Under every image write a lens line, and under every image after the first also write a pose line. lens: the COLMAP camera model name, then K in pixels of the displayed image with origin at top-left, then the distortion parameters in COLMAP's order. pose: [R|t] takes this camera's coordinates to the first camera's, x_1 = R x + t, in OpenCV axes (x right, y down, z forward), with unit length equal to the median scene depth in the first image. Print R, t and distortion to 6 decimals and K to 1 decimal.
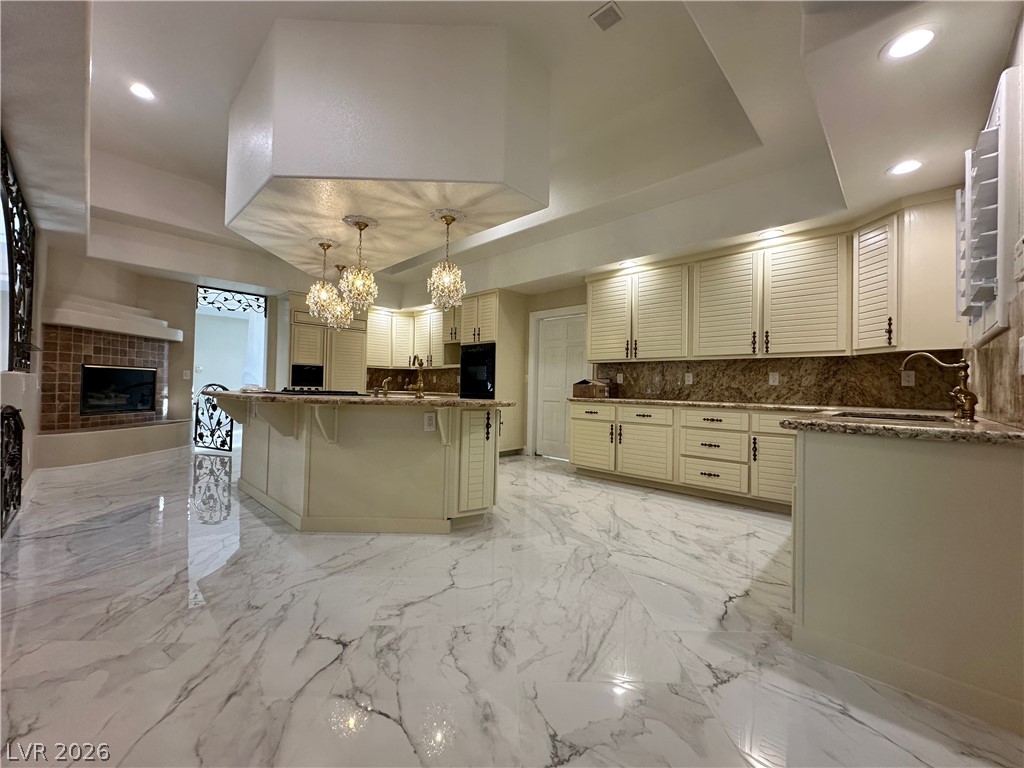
lens RADIAL K [[407.4, 0, 512.5], [0, 407.4, 382.7], [0, 0, 1]] dist [-0.005762, 0.001983]
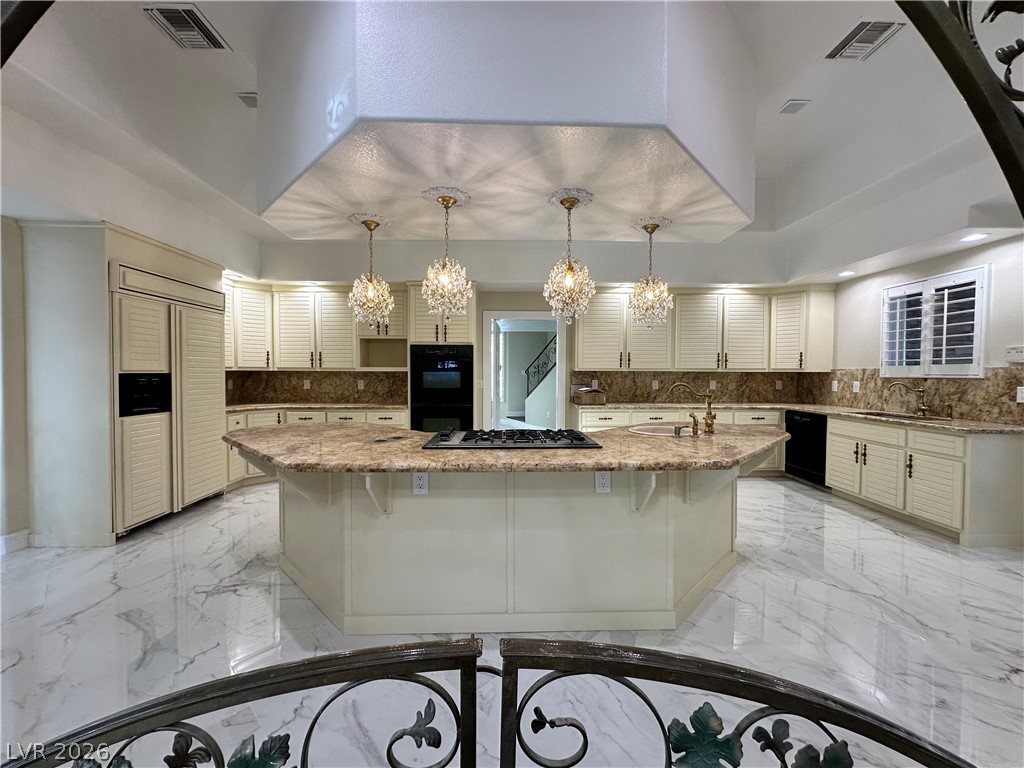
lens RADIAL K [[407.4, 0, 512.7], [0, 407.4, 383.6], [0, 0, 1]] dist [-0.005762, 0.001983]
pose [[0.706098, -0.037690, 0.707110, -0.767260], [0.002664, 0.998717, 0.050573, -0.078237], [-0.708109, -0.033825, 0.705293, 0.429051]]
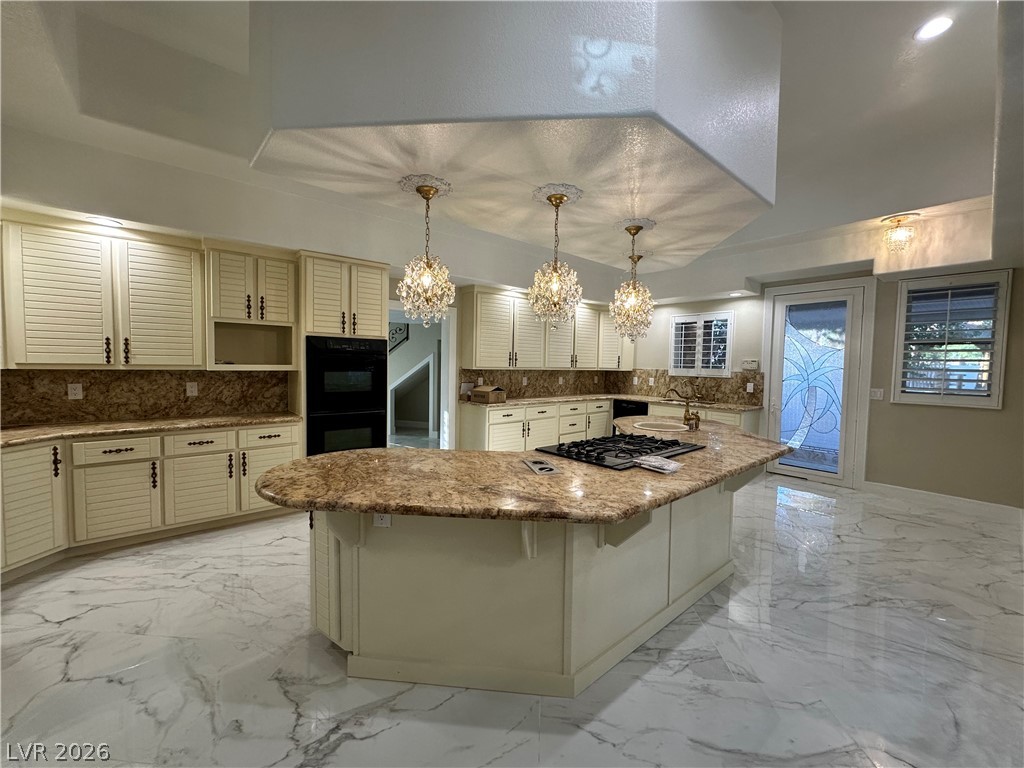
lens RADIAL K [[407.4, 0, 511.9], [0, 407.4, 383.0], [0, 0, 1]] dist [-0.005762, 0.001983]
pose [[0.106112, -0.070116, 0.991879, -0.963913], [-0.029954, 0.996833, 0.073671, -0.106010], [-0.993903, -0.037528, 0.103676, 0.902596]]
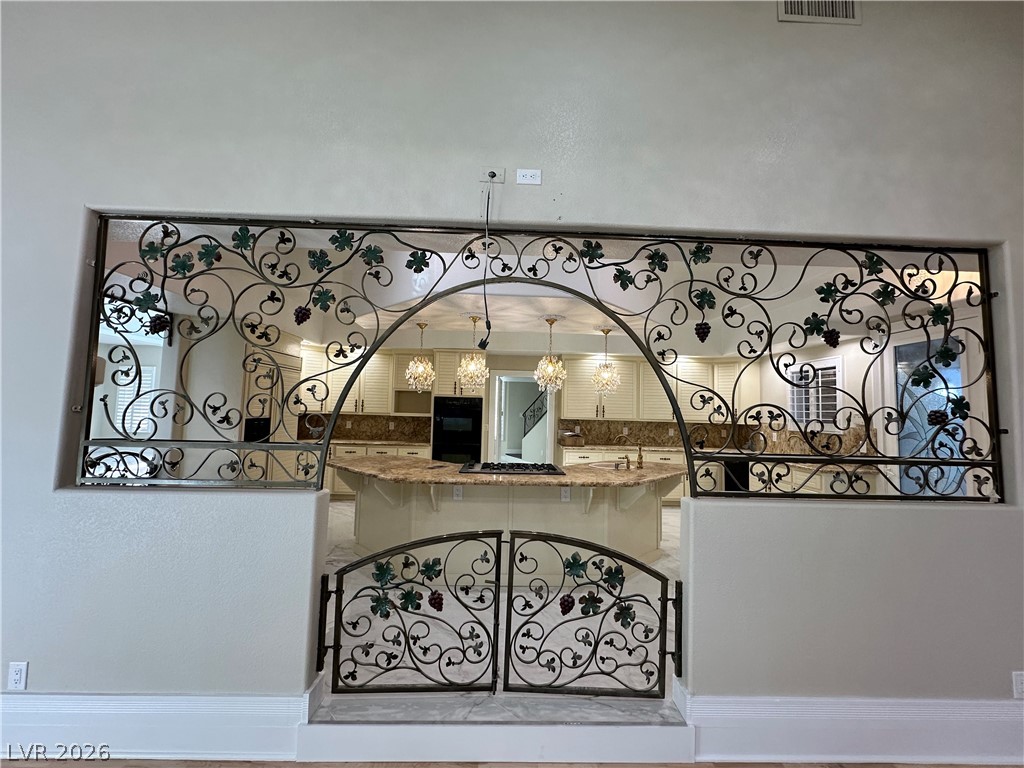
lens RADIAL K [[407.4, 0, 511.6], [0, 407.4, 385.9], [0, 0, 1]] dist [-0.005762, 0.001983]
pose [[0.704852, 0.037282, 0.708374, -1.006254], [-0.020239, 0.999268, -0.032453, -0.124610], [-0.709065, 0.008538, 0.705091, 0.199938]]
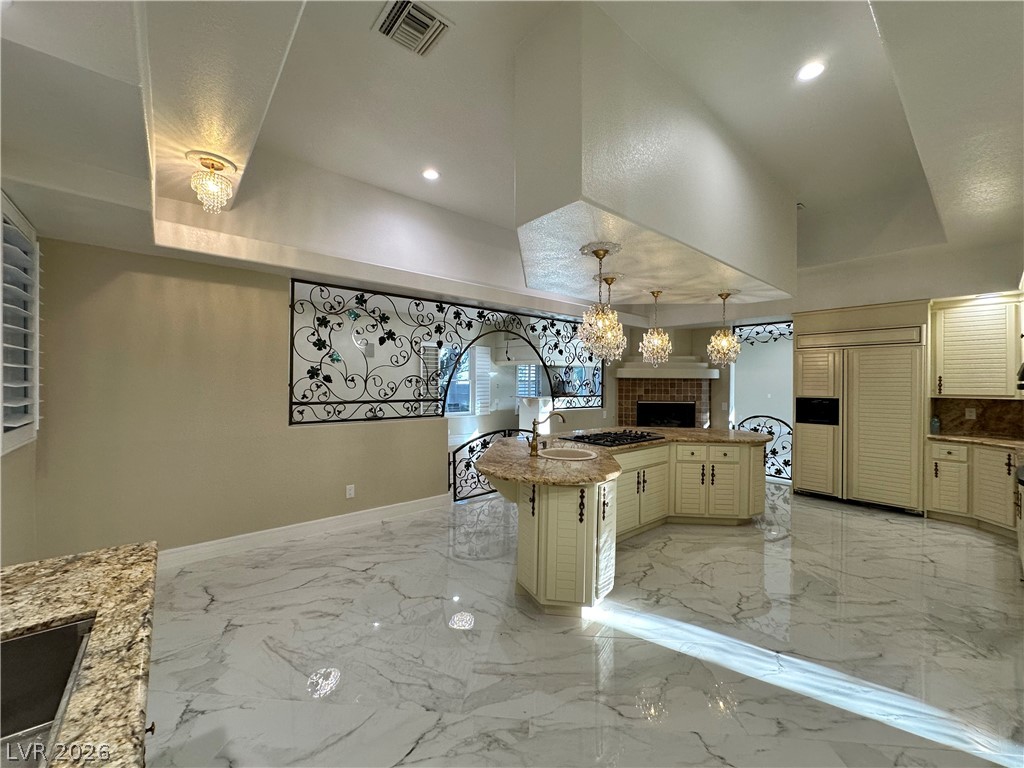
lens RADIAL K [[407.4, 0, 512.5], [0, 407.4, 382.6], [0, 0, 1]] dist [-0.005762, 0.001983]
pose [[-0.104955, -0.020895, -0.994257, 0.533011], [0.003712, 0.999764, -0.021403, -0.083269], [0.994470, -0.005937, -0.104853, 0.679268]]
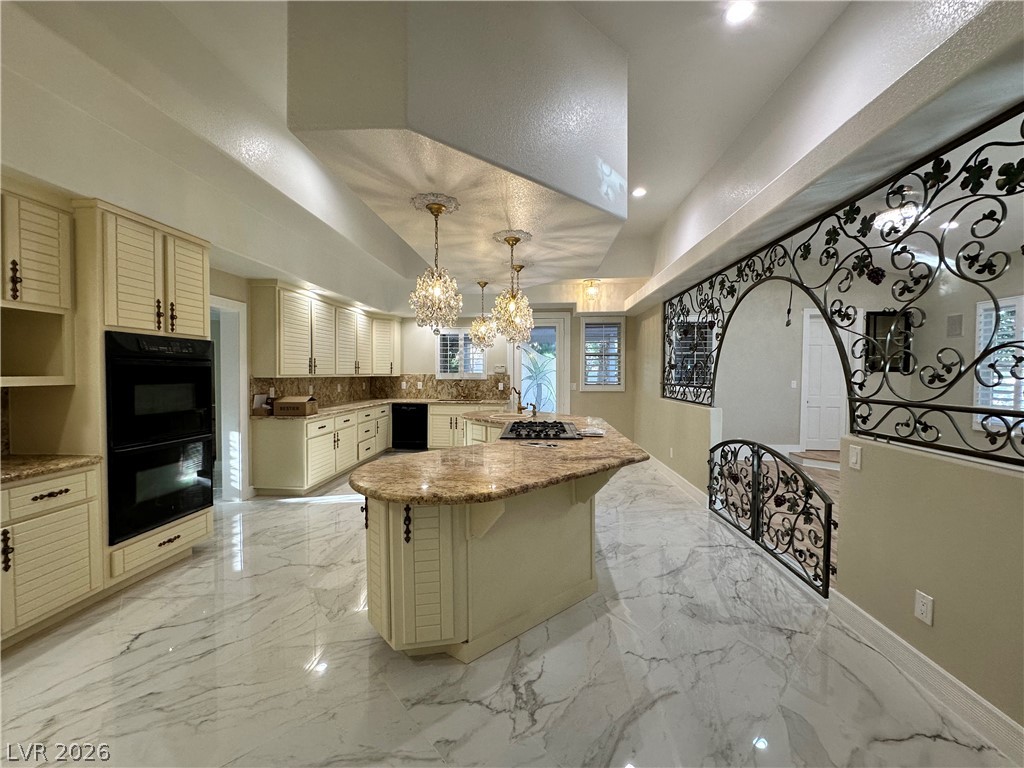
lens RADIAL K [[407.4, 0, 512.1], [0, 407.4, 383.6], [0, 0, 1]] dist [-0.005762, 0.001983]
pose [[-0.643265, -0.044117, 0.764372, -0.945363], [-0.027194, 0.999025, 0.034775, -0.091797], [-0.765161, 0.001583, -0.643838, 1.343900]]
